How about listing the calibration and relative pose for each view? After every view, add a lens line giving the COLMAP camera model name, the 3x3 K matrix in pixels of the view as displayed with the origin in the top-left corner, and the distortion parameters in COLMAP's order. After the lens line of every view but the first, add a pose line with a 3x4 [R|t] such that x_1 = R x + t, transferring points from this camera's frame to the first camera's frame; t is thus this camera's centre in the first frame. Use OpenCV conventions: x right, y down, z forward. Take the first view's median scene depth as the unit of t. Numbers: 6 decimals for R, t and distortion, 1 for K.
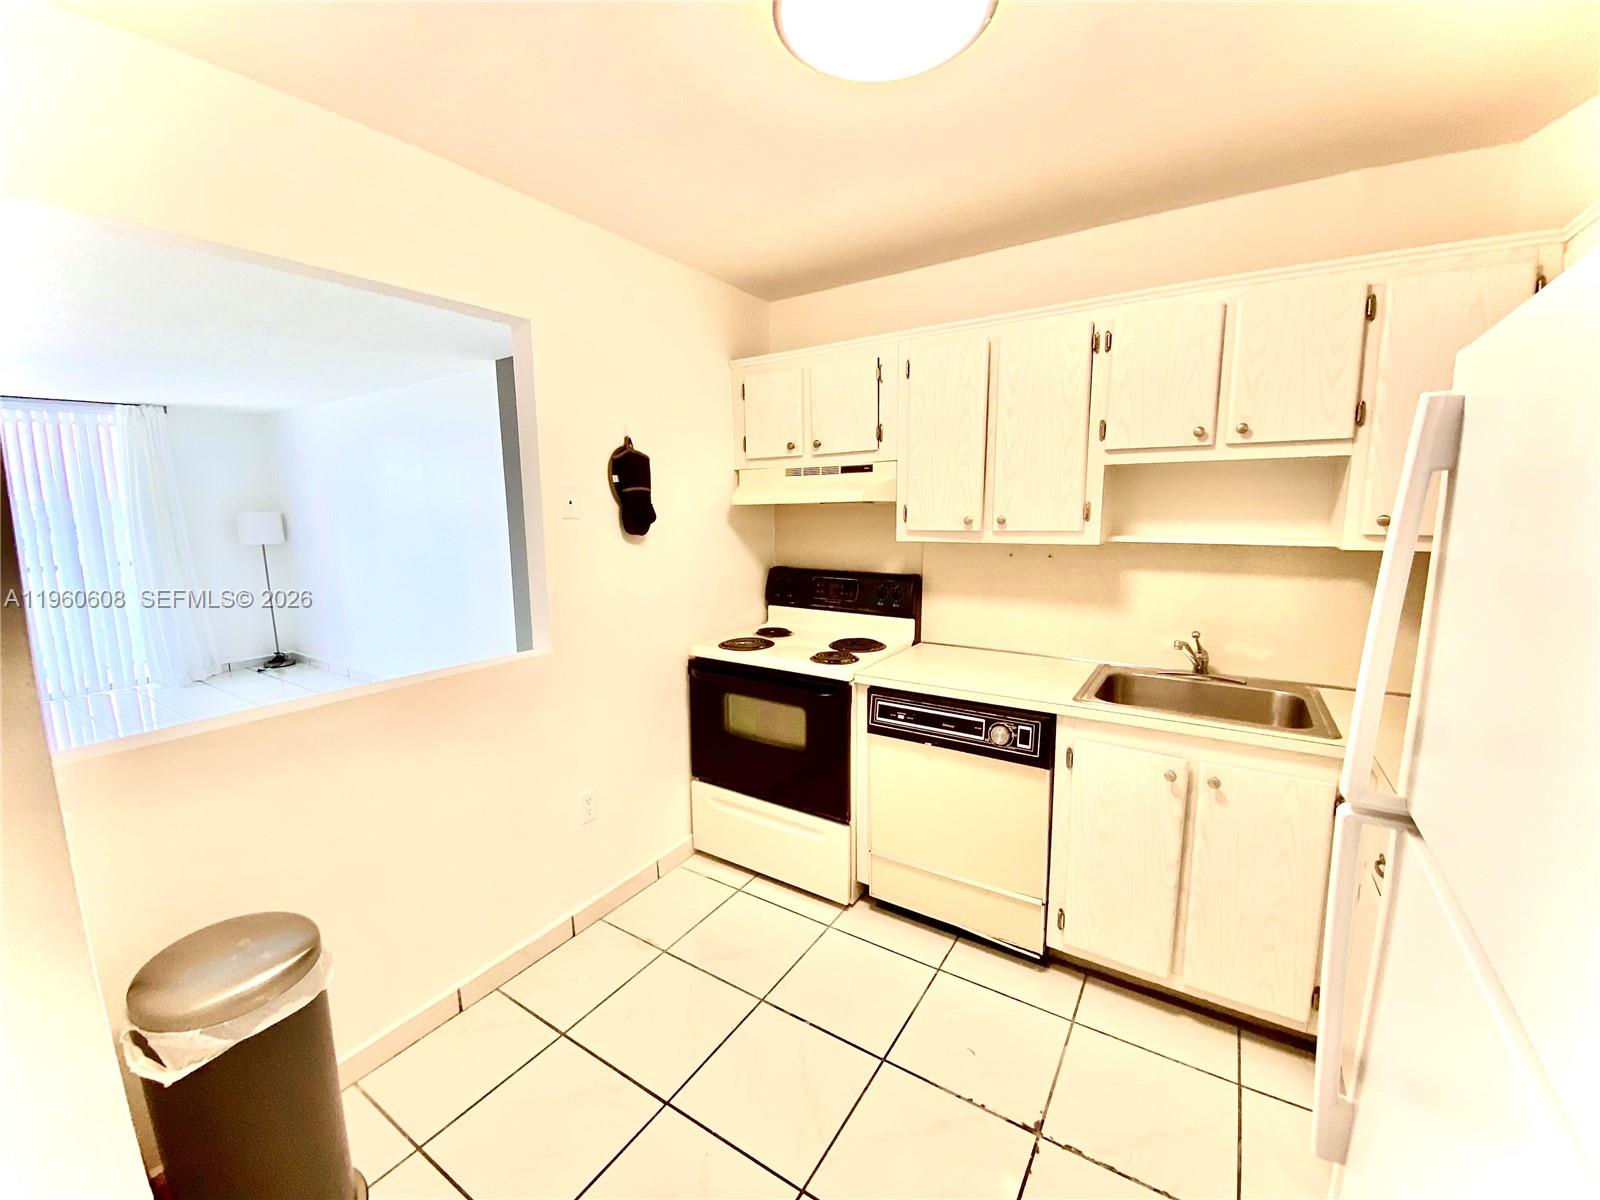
lens RADIAL K [[649.9, 0, 788.2], [0, 649.9, 598.5], [0, 0, 1]] dist [0.002619, -0.013162]
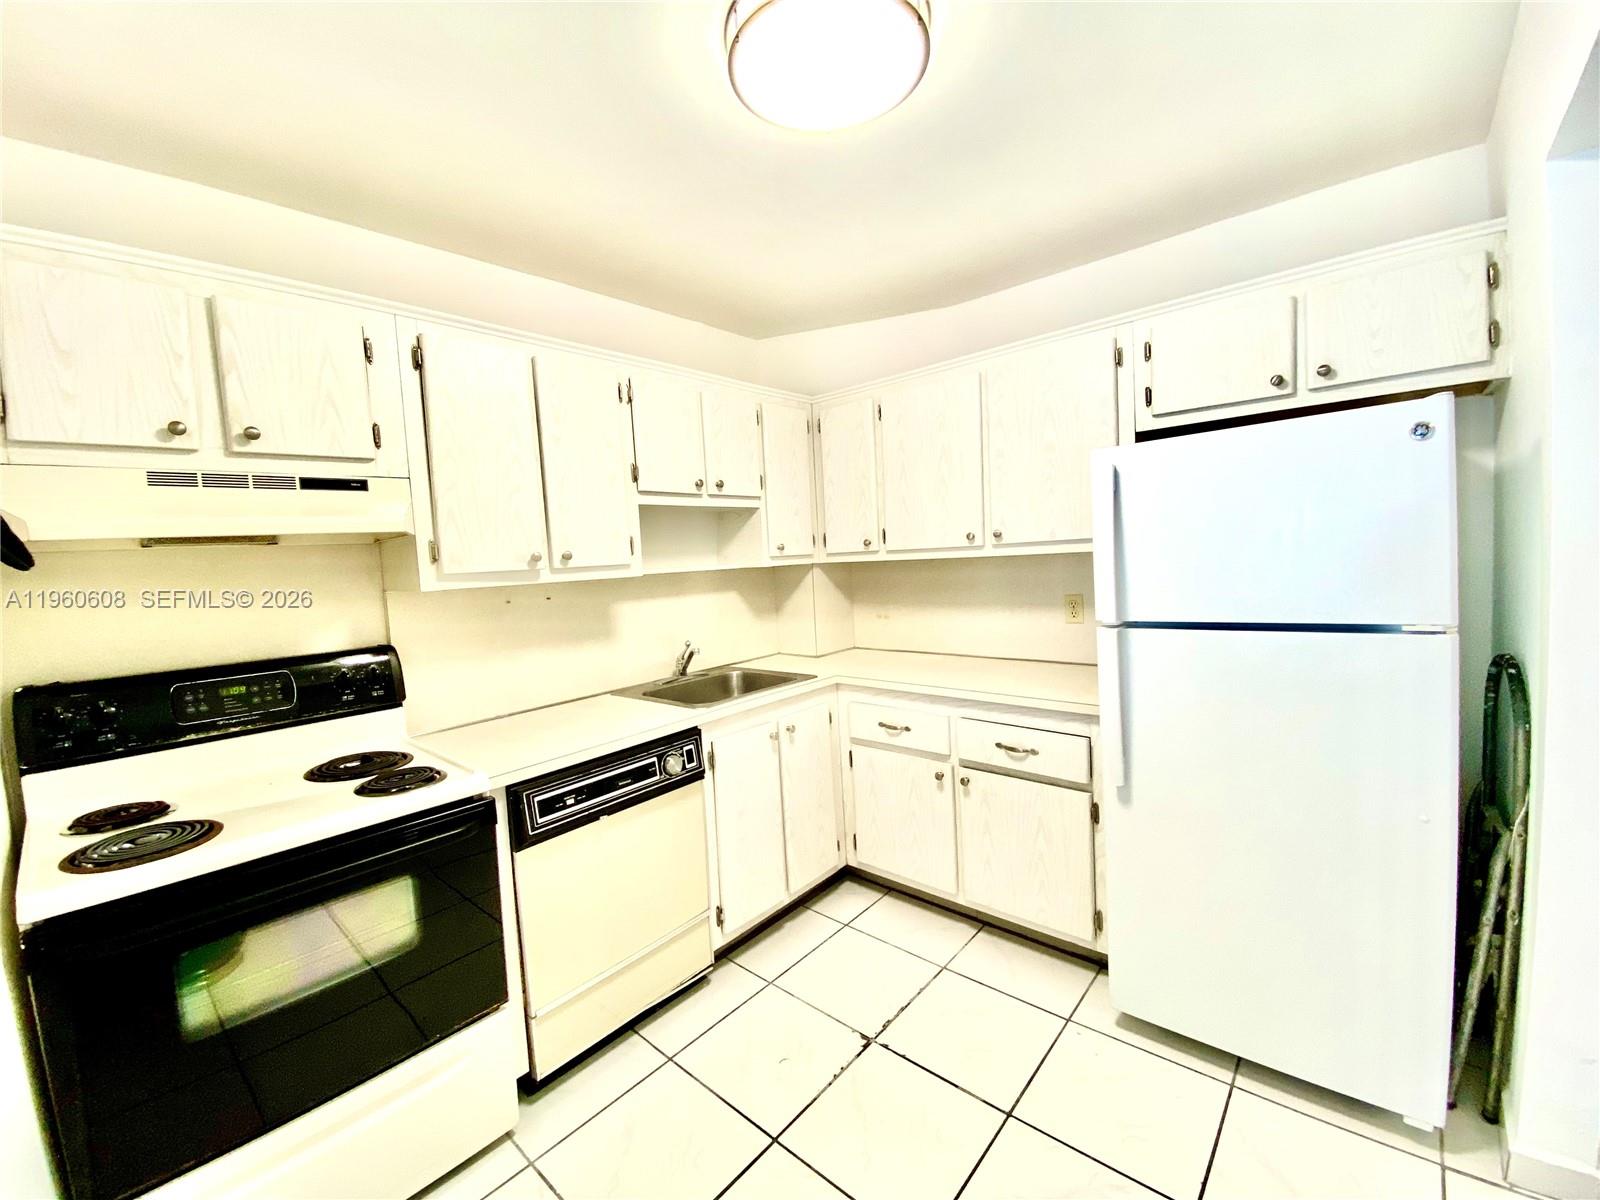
lens RADIAL K [[649.9, 0, 786.7], [0, 649.9, 601.7], [0, 0, 1]] dist [0.002619, -0.013162]
pose [[0.126035, -0.059874, 0.990217, -0.550680], [0.190569, 0.981047, 0.035064, -0.030630], [-0.973549, 0.184286, 0.135057, 0.594913]]
